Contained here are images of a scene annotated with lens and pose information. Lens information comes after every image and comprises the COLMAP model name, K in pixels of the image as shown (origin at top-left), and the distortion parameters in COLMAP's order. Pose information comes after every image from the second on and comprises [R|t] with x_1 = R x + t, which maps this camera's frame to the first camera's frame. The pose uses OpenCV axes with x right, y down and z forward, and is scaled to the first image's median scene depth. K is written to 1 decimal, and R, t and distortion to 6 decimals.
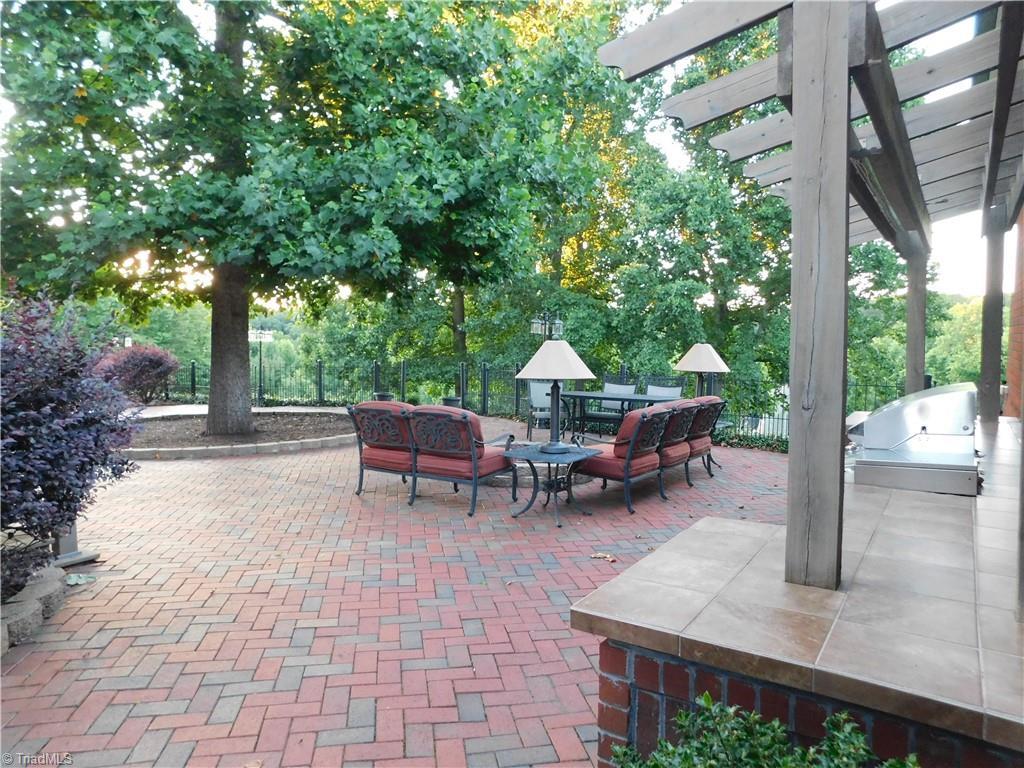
lens RADIAL K [[666.6, 0, 512.0], [0, 666.6, 384.0], [0, 0, 1]] dist [-0.109928, 0.066028]
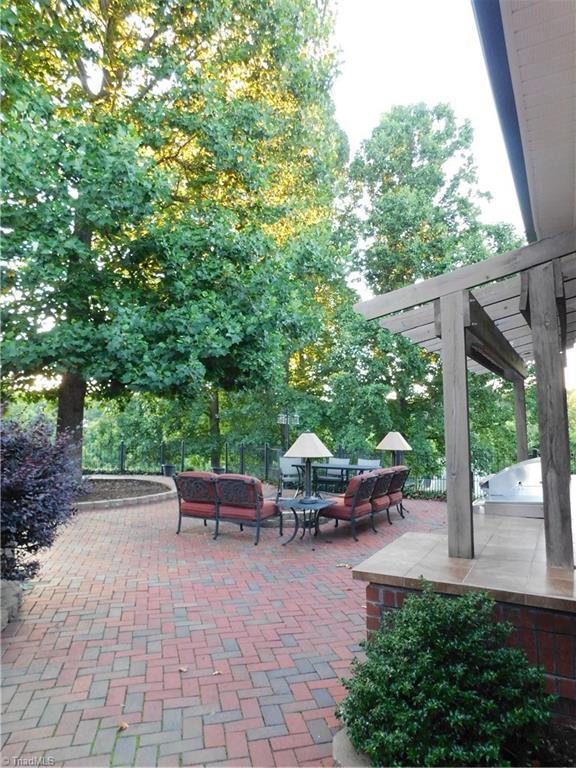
lens RADIAL K [[499.9, 0, 295.1], [0, 499.9, 371.5], [0, 0, 1]] dist [-0.109928, 0.066028]
pose [[0.995196, 0.007837, 0.097593, -0.070545], [0.008562, 0.986006, -0.166488, -0.009027], [-0.097532, 0.166524, 0.981202, -0.181550]]
